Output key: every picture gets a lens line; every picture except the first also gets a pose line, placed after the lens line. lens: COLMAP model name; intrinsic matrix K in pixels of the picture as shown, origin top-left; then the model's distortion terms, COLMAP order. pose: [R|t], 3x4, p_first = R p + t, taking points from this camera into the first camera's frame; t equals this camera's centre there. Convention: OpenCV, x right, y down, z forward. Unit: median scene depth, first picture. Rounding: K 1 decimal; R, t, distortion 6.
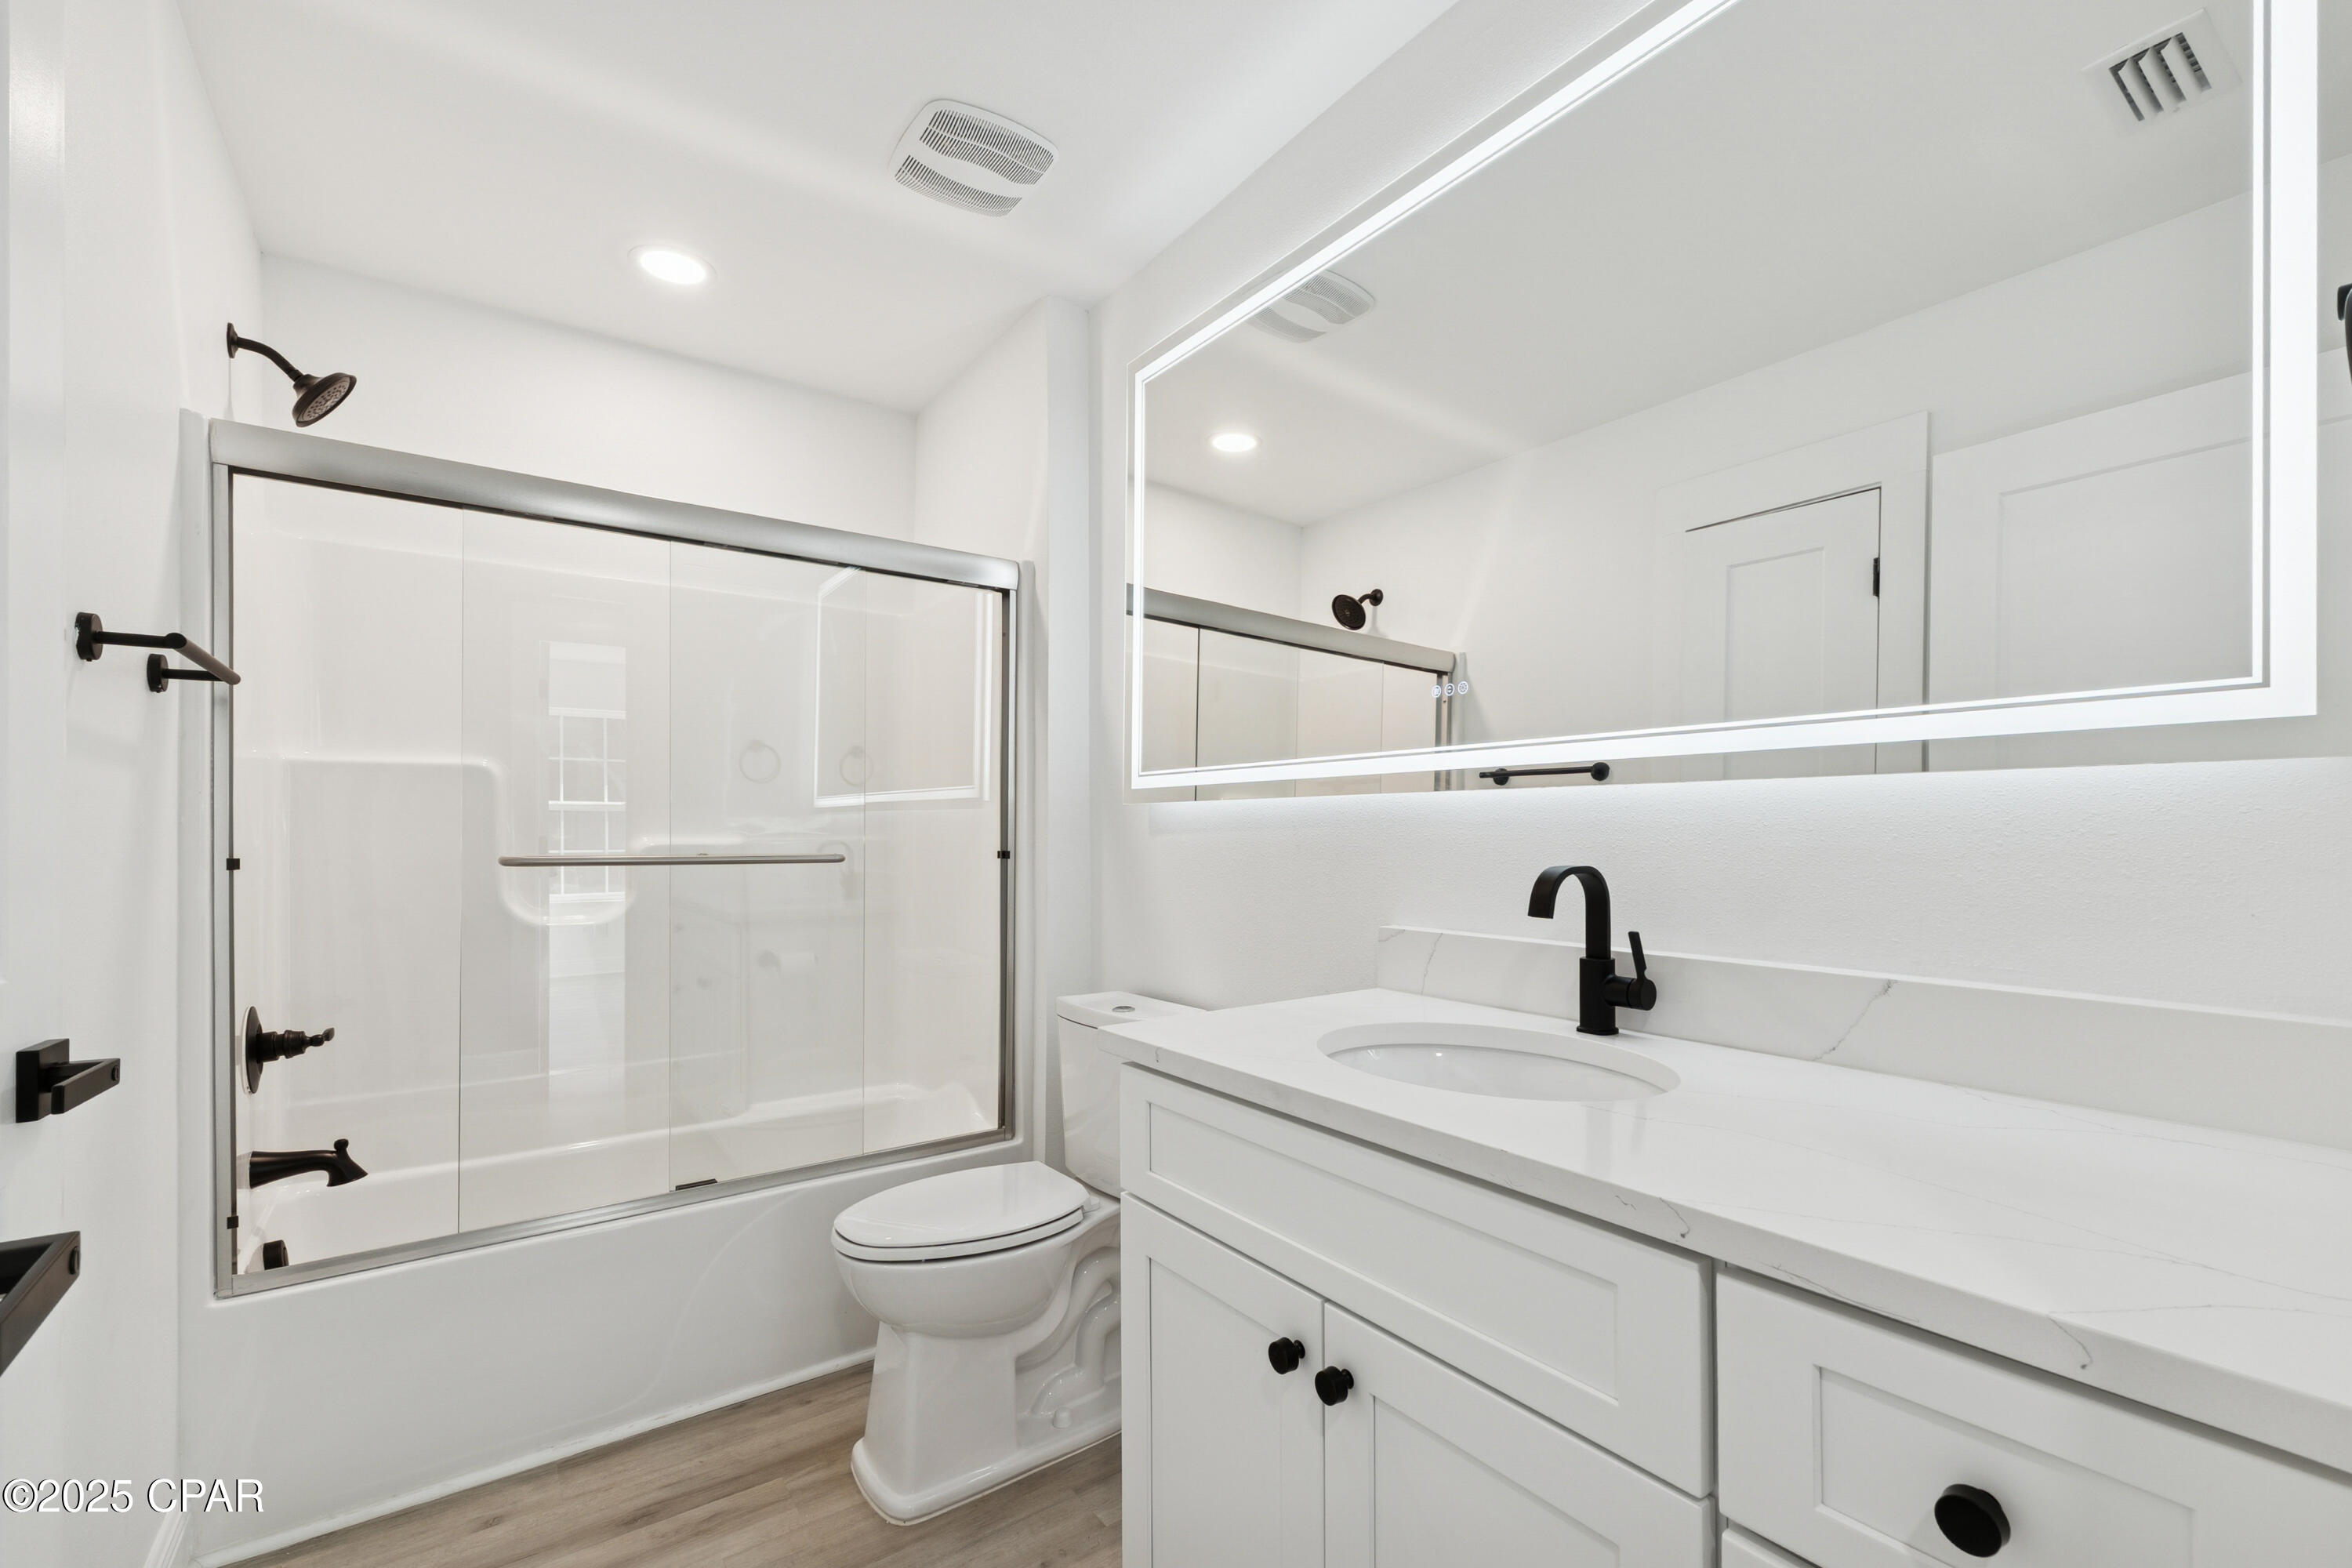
lens RADIAL K [[987.4, 0, 1184.8], [0, 987.4, 813.9], [0, 0, 1]] dist [0.002274, 0.000462]
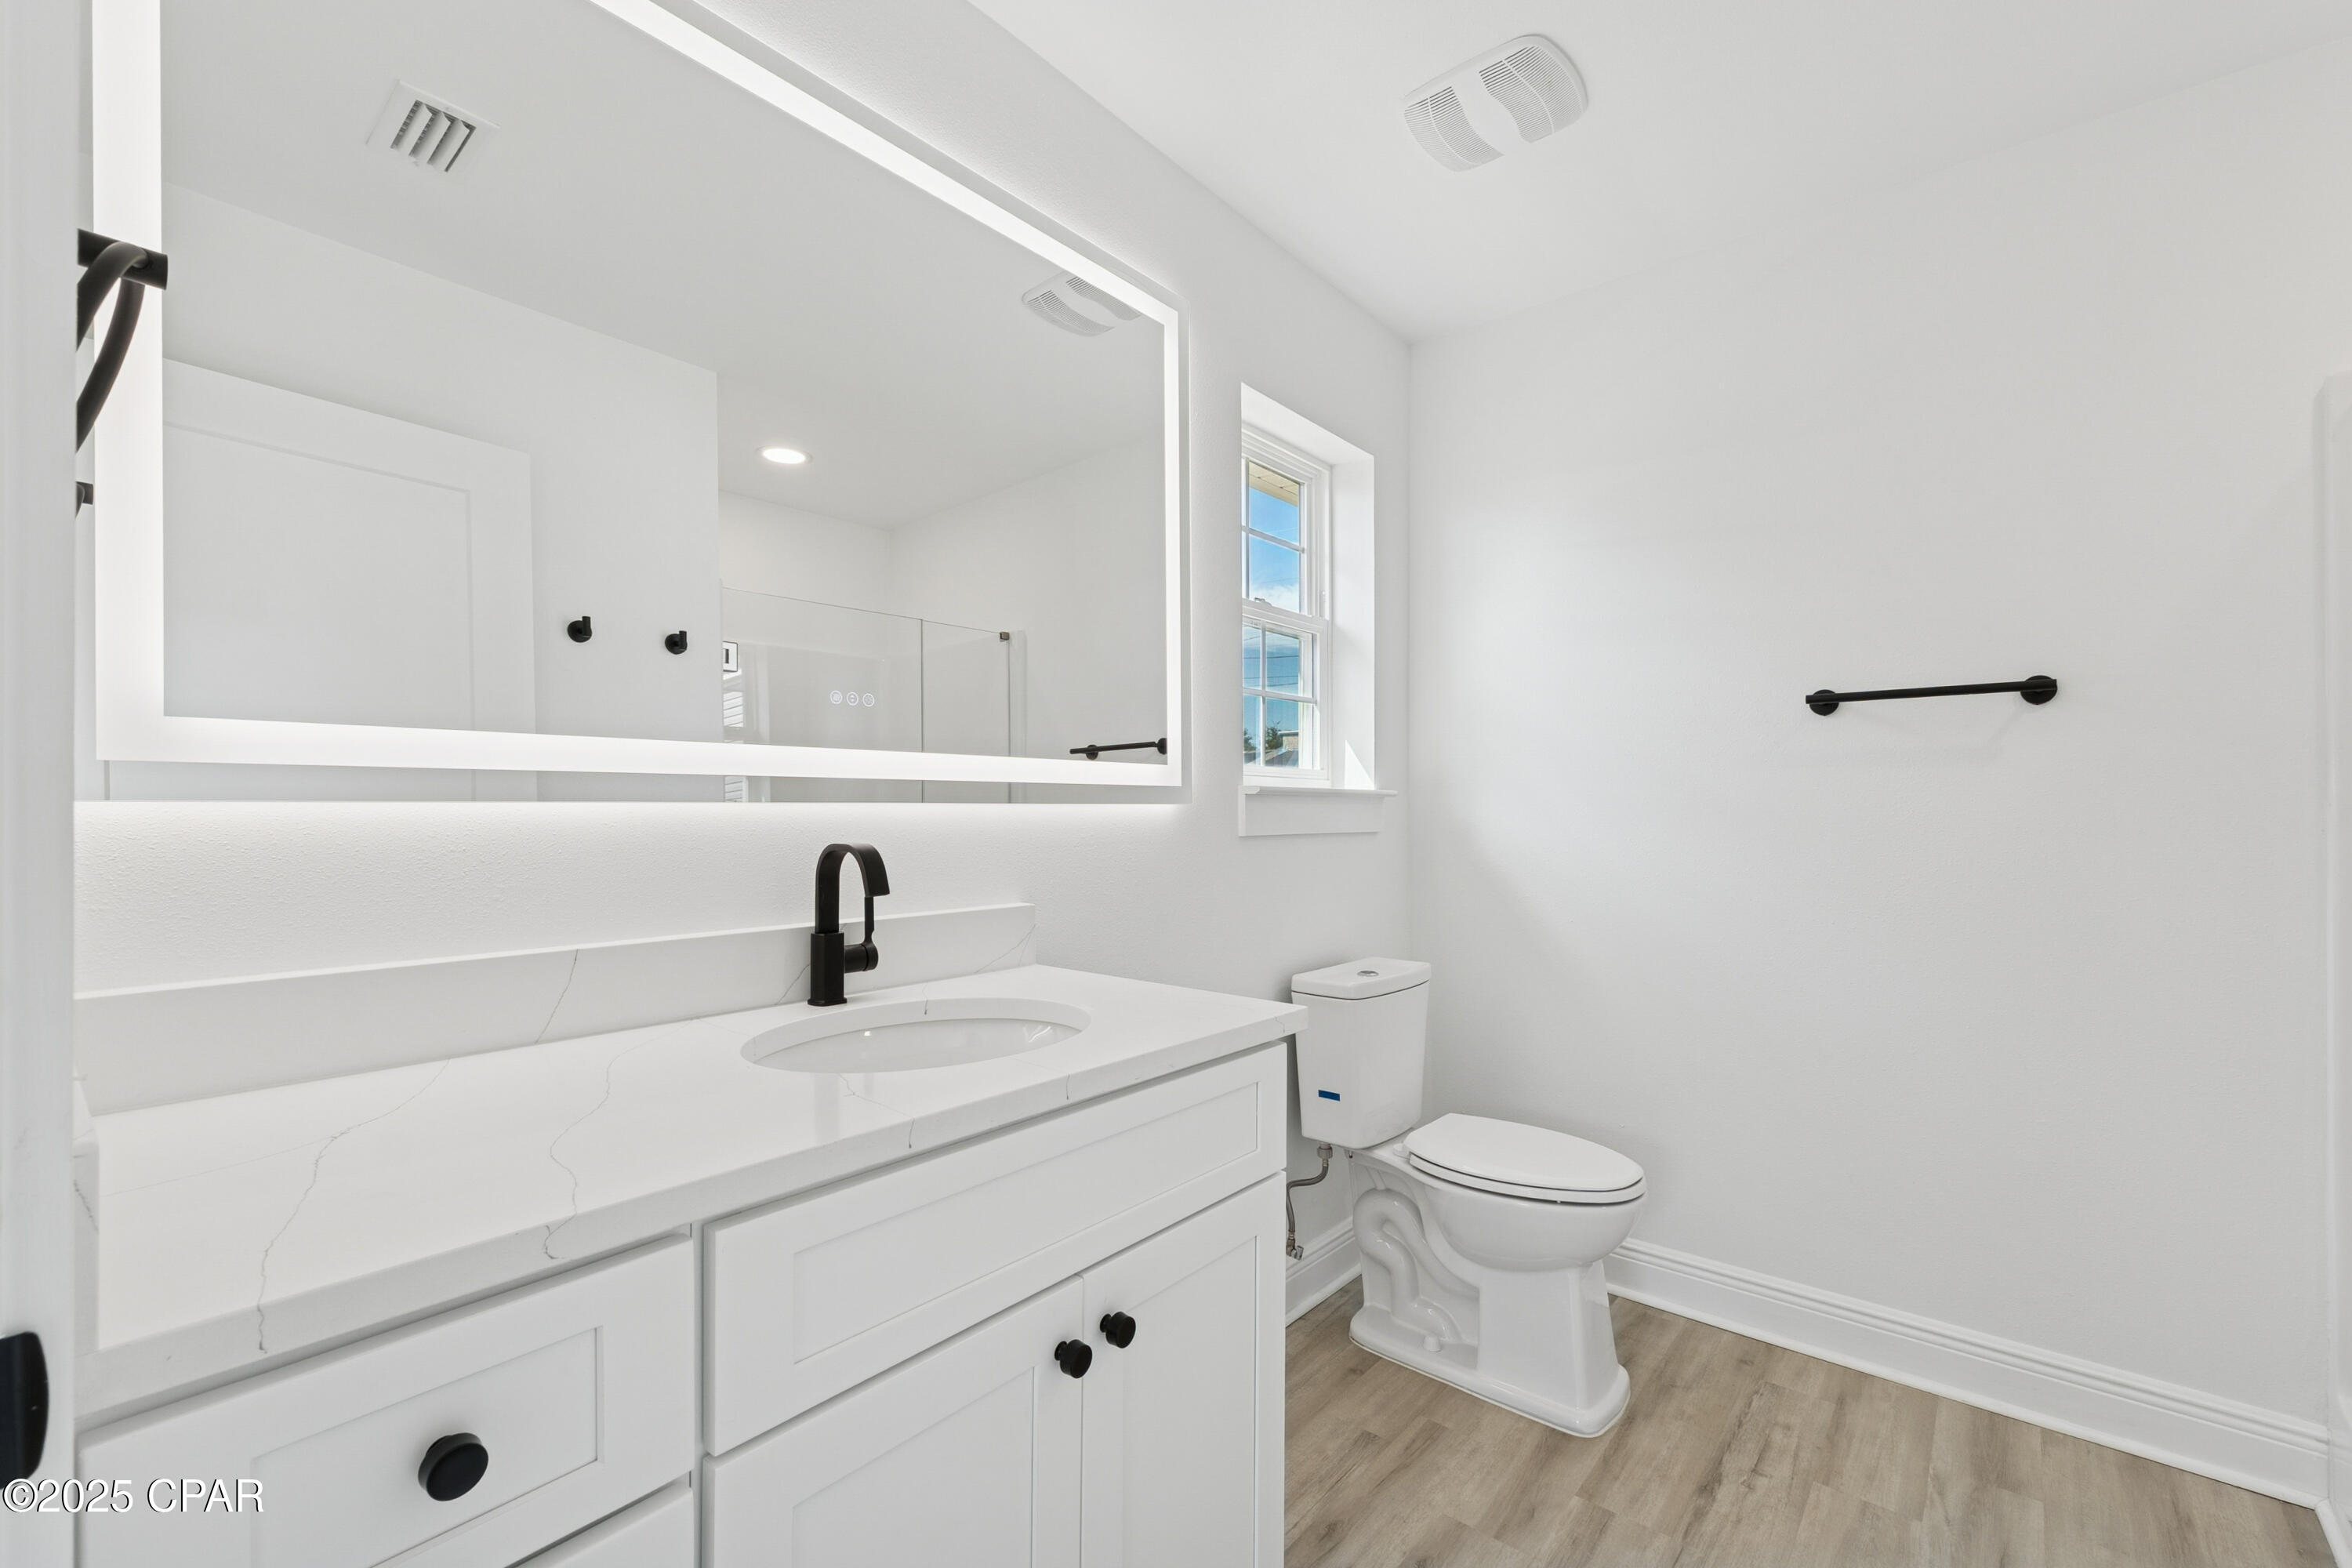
lens RADIAL K [[987.4, 0, 1184.8], [0, 987.4, 813.9], [0, 0, 1]] dist [0.002274, 0.000462]
pose [[-0.239456, -0.005877, 0.970889, -0.680415], [-0.026932, 0.999637, -0.000592, 0.012037], [-0.970534, -0.026290, -0.239527, 0.898989]]
